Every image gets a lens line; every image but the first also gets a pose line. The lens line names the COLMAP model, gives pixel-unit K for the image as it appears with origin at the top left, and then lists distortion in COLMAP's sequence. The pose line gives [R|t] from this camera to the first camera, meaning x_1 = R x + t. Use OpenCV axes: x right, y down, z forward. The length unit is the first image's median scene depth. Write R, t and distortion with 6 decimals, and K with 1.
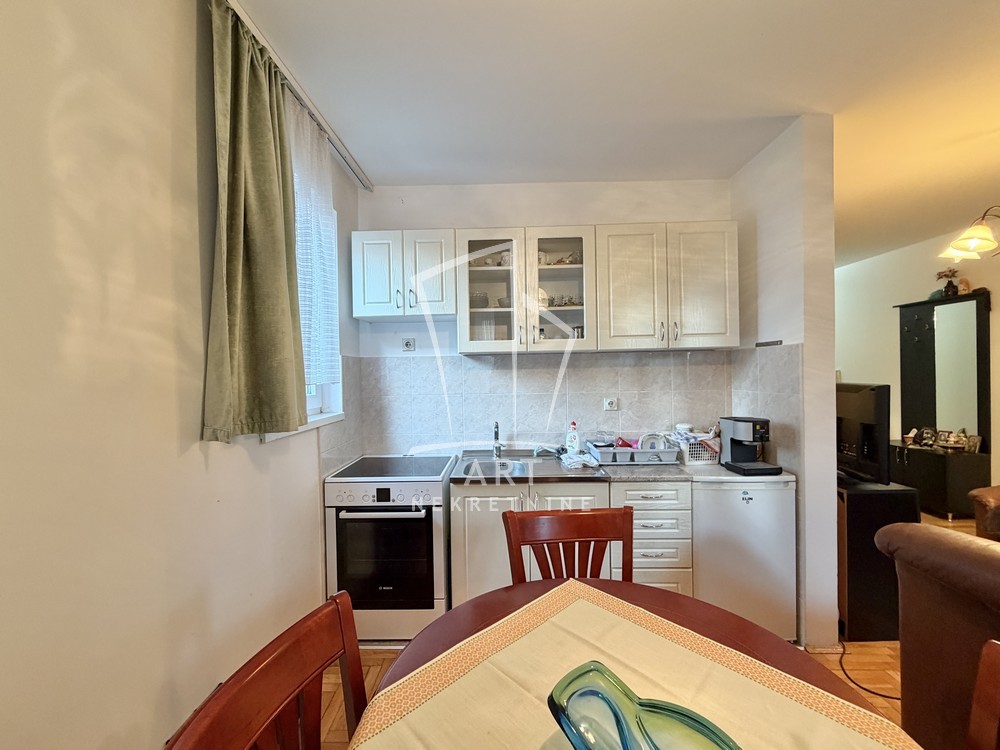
lens RADIAL K [[416.4, 0, 500.0], [0, 416.4, 375.0], [0, 0, 1]] dist [-0.000279, 0.000064]
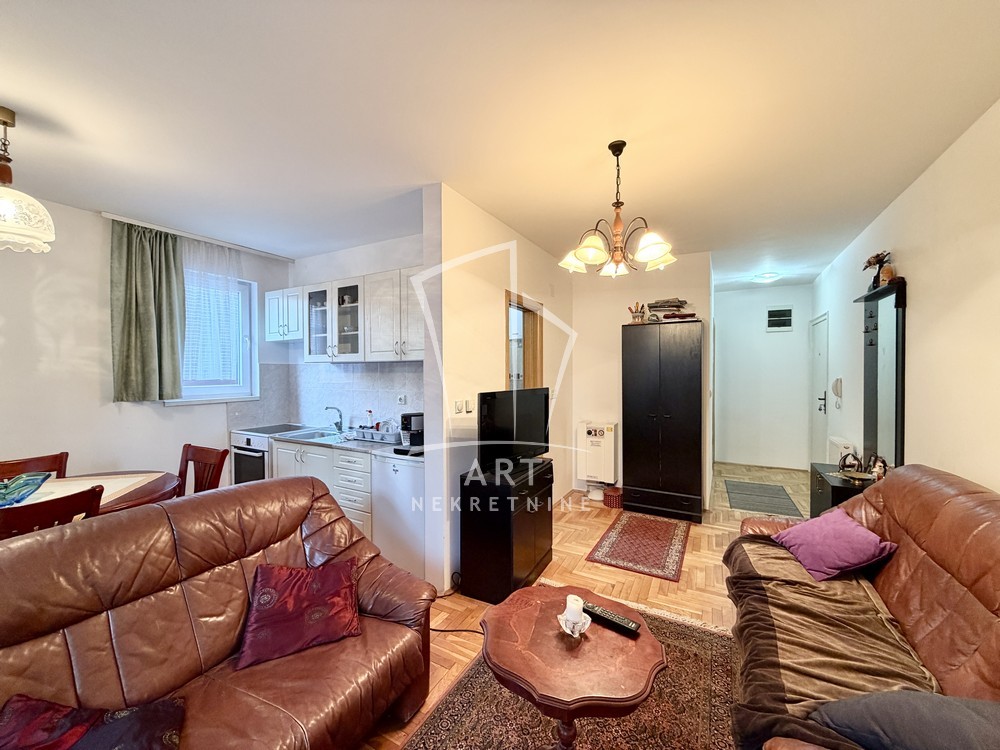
lens RADIAL K [[398.5, 0, 497.6], [0, 398.5, 376.9], [0, 0, 1]] dist [-0.000323, 0.000391]
pose [[0.879690, 0.022871, -0.474997, 1.485153], [-0.016106, 0.999703, 0.018307, -0.044379], [0.475275, -0.008454, 0.879797, -0.008282]]
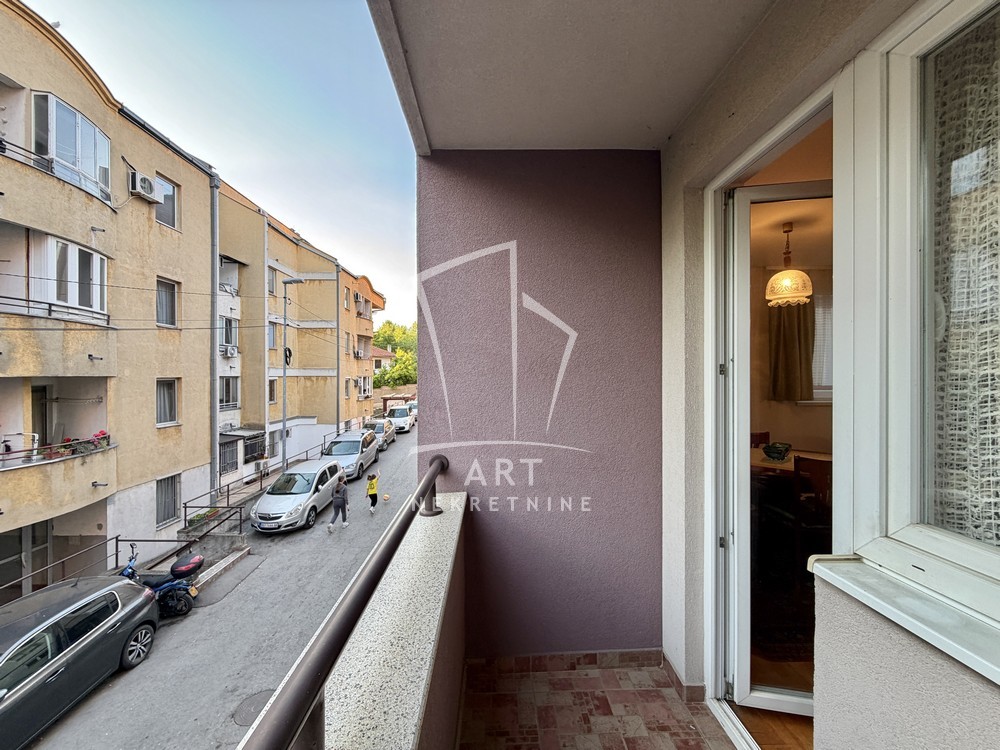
lens RADIAL K [[398.5, 0, 497.6], [0, 398.5, 376.9], [0, 0, 1]] dist [-0.000323, 0.000391]
pose [[0.041646, 0.016728, -0.998992, 1.533777], [-0.005952, 0.999846, 0.016494, -0.048156], [0.999115, 0.005259, 0.041739, -0.852983]]
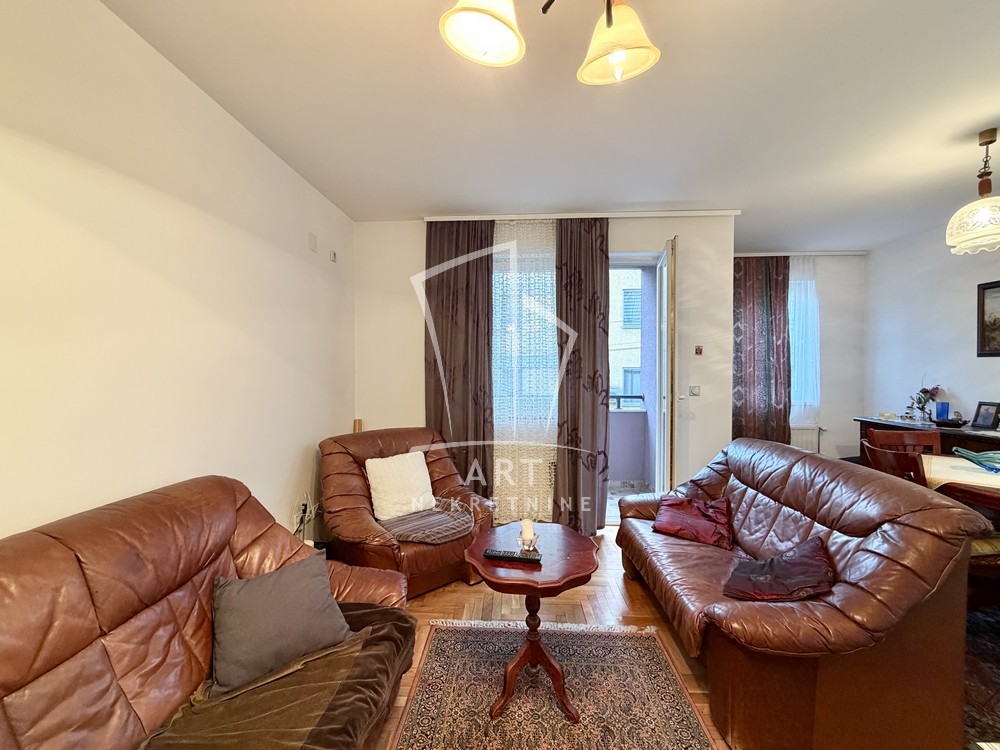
lens RADIAL K [[398.5, 0, 497.6], [0, 398.5, 376.9], [0, 0, 1]] dist [-0.000323, 0.000391]
pose [[-0.998908, 0.020696, 0.041894, 1.341551], [0.021893, 0.999359, 0.028327, -0.025244], [-0.041281, 0.029213, -0.998720, 1.312693]]
